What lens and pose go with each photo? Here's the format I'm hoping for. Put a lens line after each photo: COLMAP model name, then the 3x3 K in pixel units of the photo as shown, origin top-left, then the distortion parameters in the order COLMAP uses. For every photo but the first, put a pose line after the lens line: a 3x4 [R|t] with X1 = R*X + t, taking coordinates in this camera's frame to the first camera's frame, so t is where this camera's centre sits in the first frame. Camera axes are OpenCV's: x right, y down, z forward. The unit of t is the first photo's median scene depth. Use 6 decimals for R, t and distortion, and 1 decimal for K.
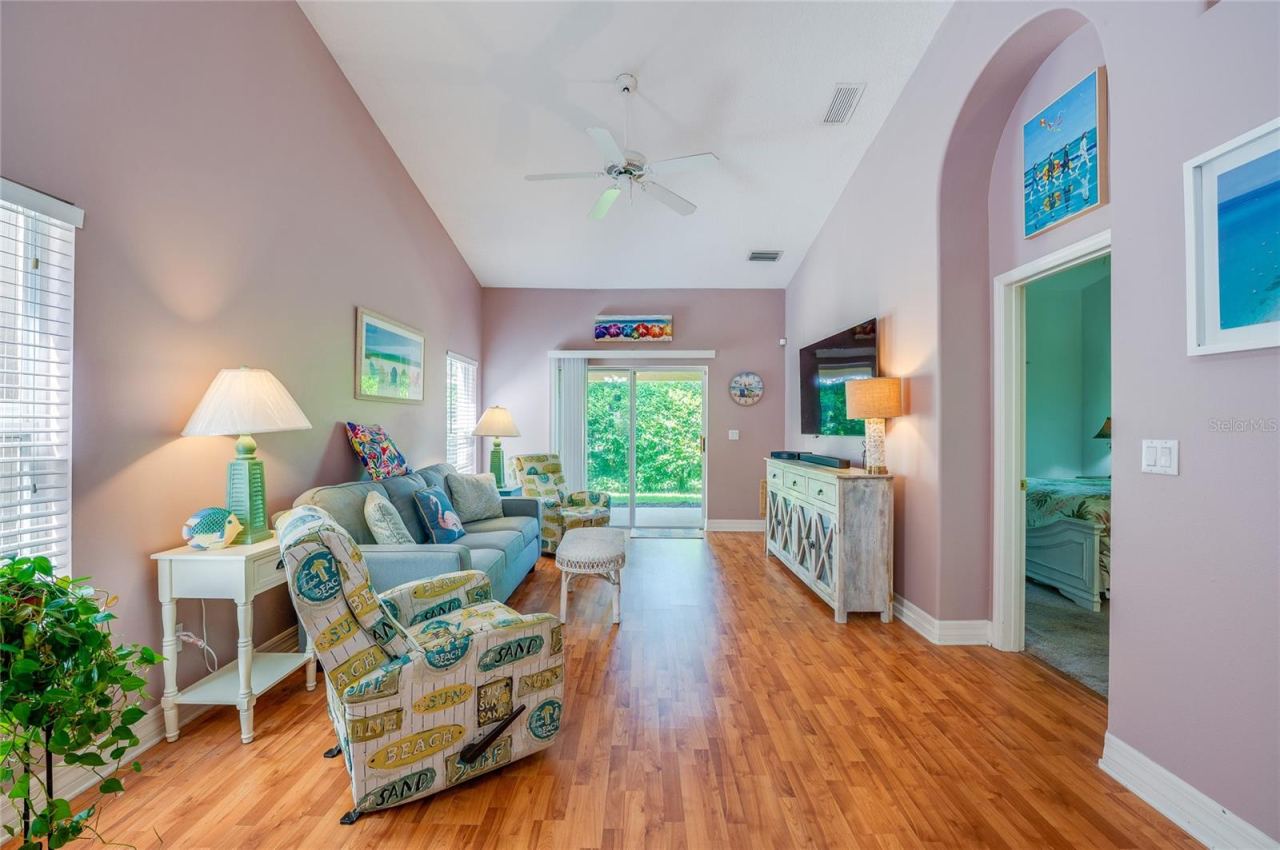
lens RADIAL K [[523.9, 0, 640.0], [0, 523.9, 425.0], [0, 0, 1]] dist [-0.021644, -0.000158]
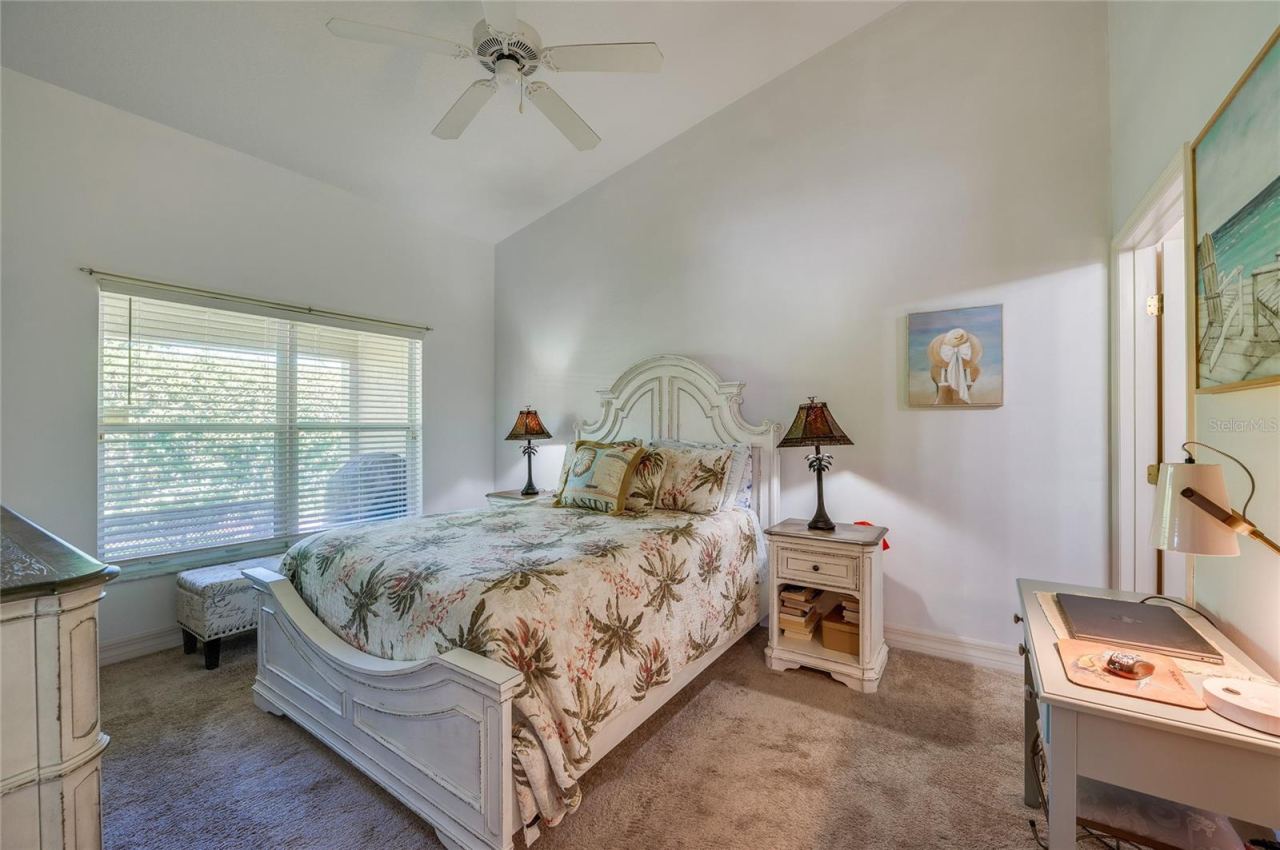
lens RADIAL K [[523.9, 0, 640.0], [0, 523.9, 425.0], [0, 0, 1]] dist [-0.021644, -0.000158]
pose [[0.567710, 0.002620, 0.823225, 0.575427], [-0.002222, 0.999996, -0.001650, 0.002705], [-0.823226, -0.000892, 0.567713, 0.642383]]
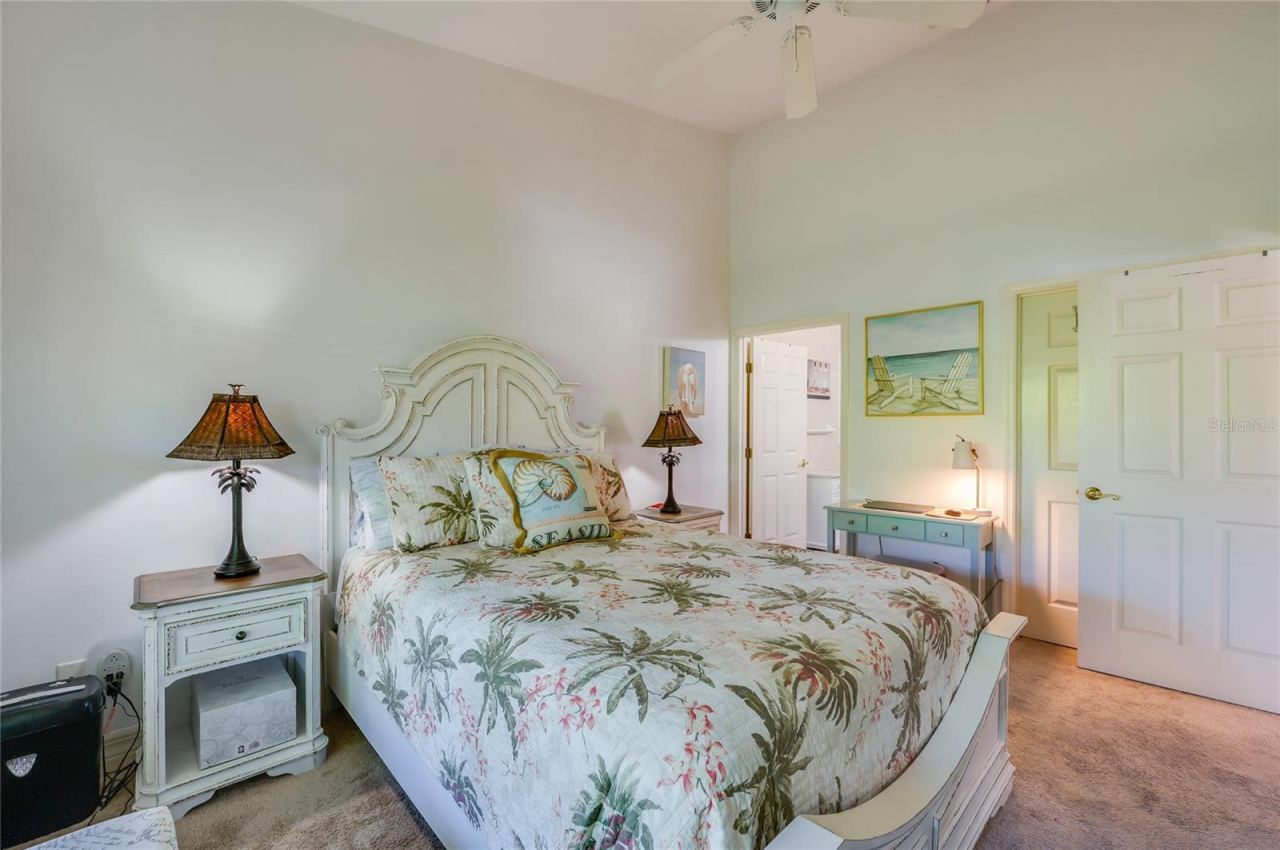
lens RADIAL K [[518.8, 0, 624.8], [0, 518.8, 426.0], [0, 0, 1]] dist [-0.020468, -0.000242]
pose [[-0.678172, -0.001627, 0.734901, 0.702476], [-0.006389, 0.999973, -0.003682, 0.001350], [-0.734875, -0.007193, -0.678164, 1.393170]]
